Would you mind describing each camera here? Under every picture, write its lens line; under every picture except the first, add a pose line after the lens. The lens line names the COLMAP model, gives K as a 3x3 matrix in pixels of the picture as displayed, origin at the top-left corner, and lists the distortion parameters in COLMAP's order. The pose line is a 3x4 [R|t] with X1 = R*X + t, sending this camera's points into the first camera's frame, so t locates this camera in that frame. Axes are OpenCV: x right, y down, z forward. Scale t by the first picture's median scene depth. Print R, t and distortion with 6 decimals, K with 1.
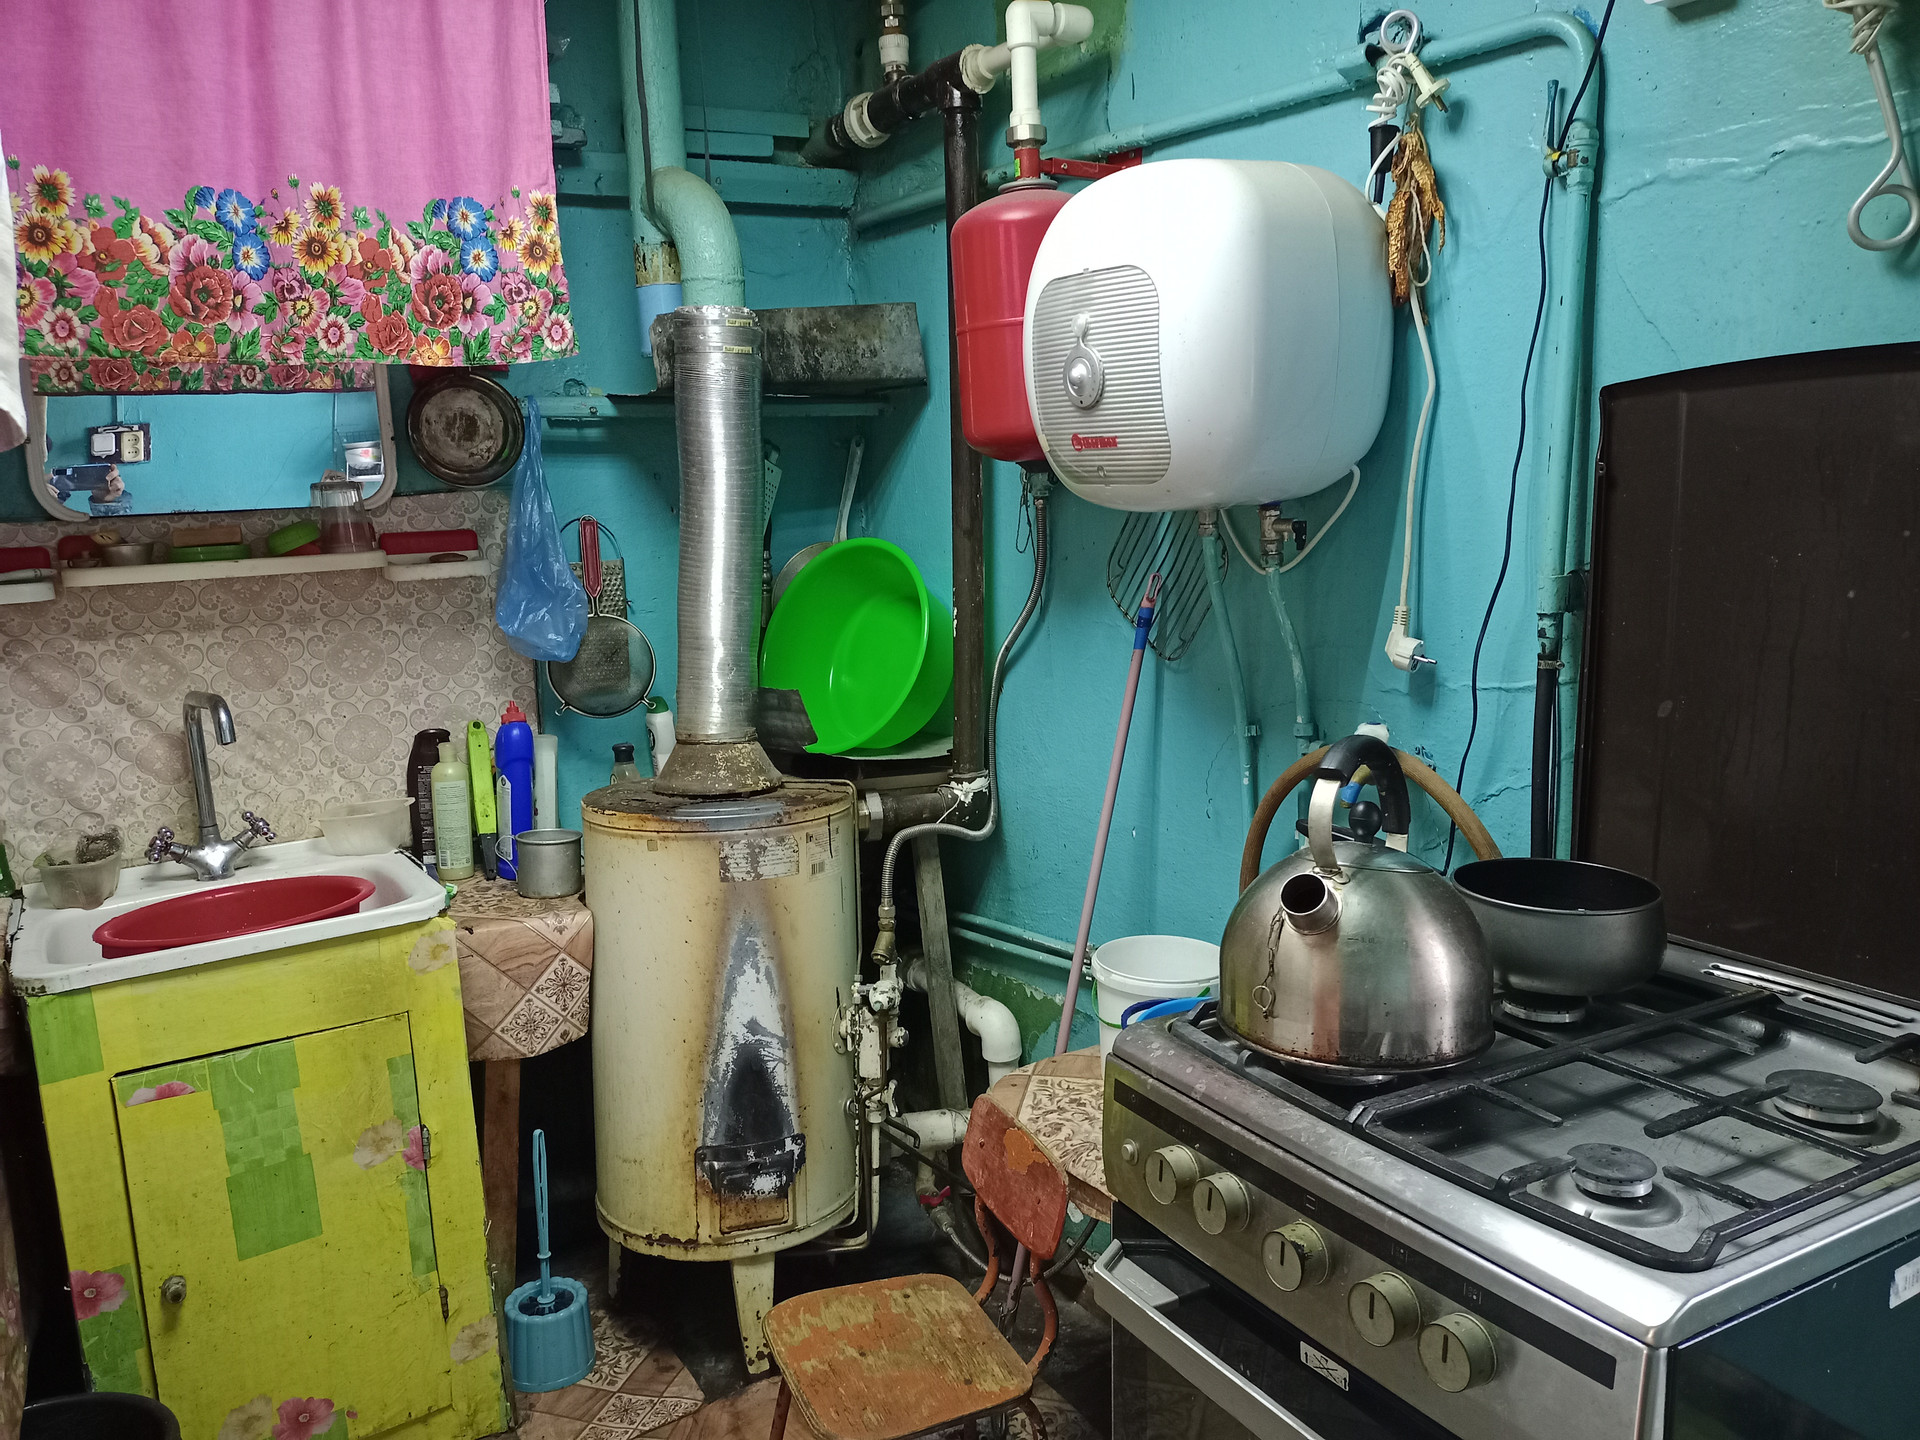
lens RADIAL K [[1386.5, 0, 957.3], [0, 1386.5, 755.0], [0, 0, 1]] dist [-0.030139, -0.007510]
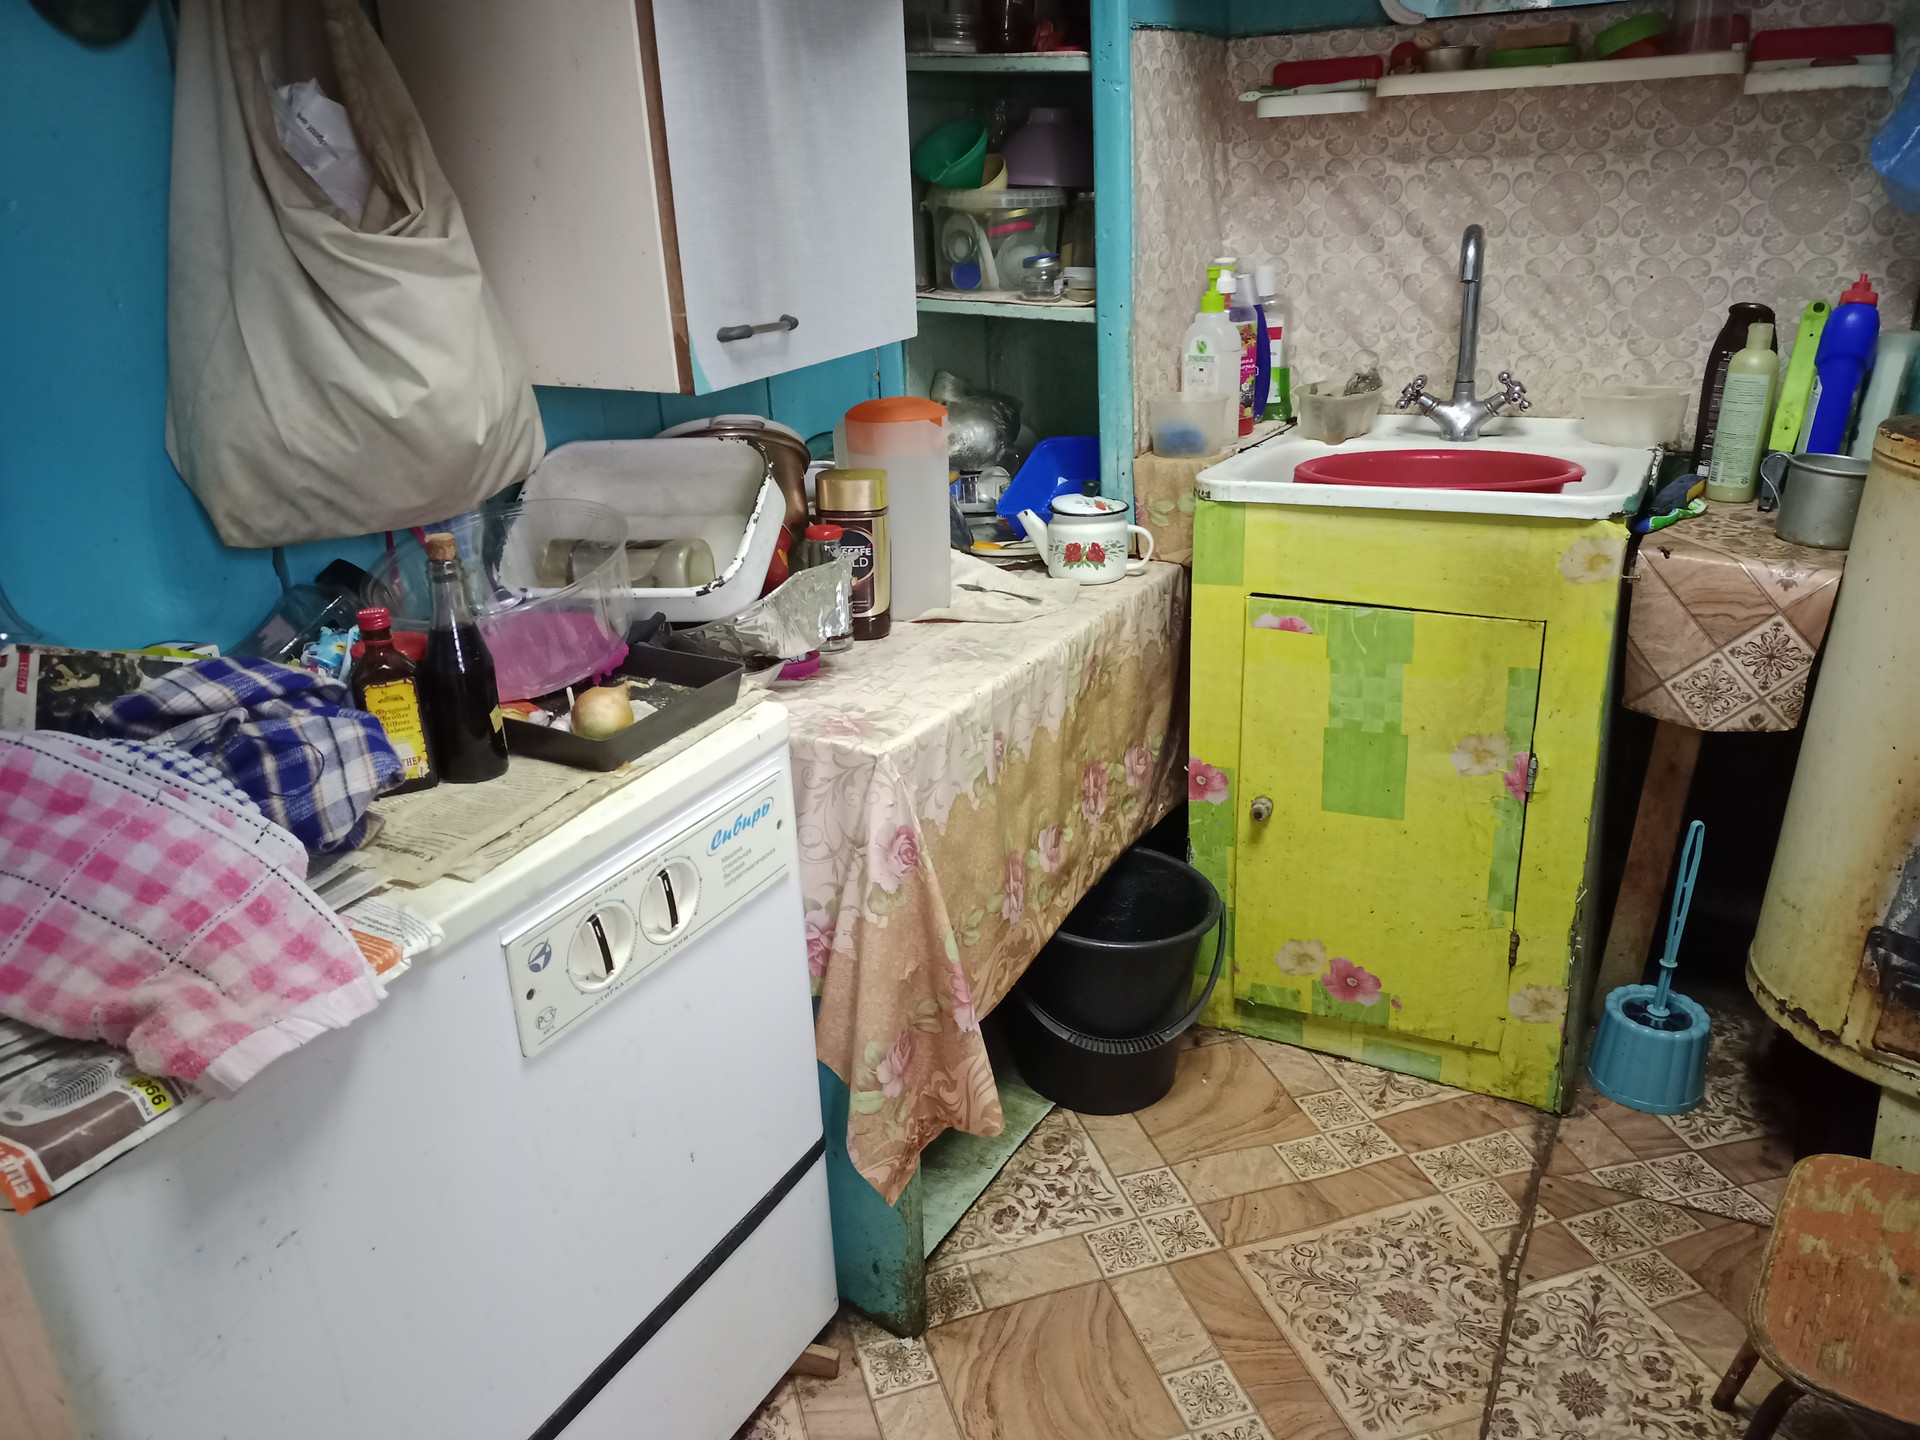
lens RADIAL K [[1383.9, 0, 960.0], [0, 1383.9, 744.3], [0, 0, 1]] dist [0.001519, -0.010772]
pose [[0.486801, 0.349237, -0.800661, 0.128349], [-0.137731, 0.935821, 0.324451, 0.024680], [0.862586, -0.047668, 0.503659, 0.221141]]
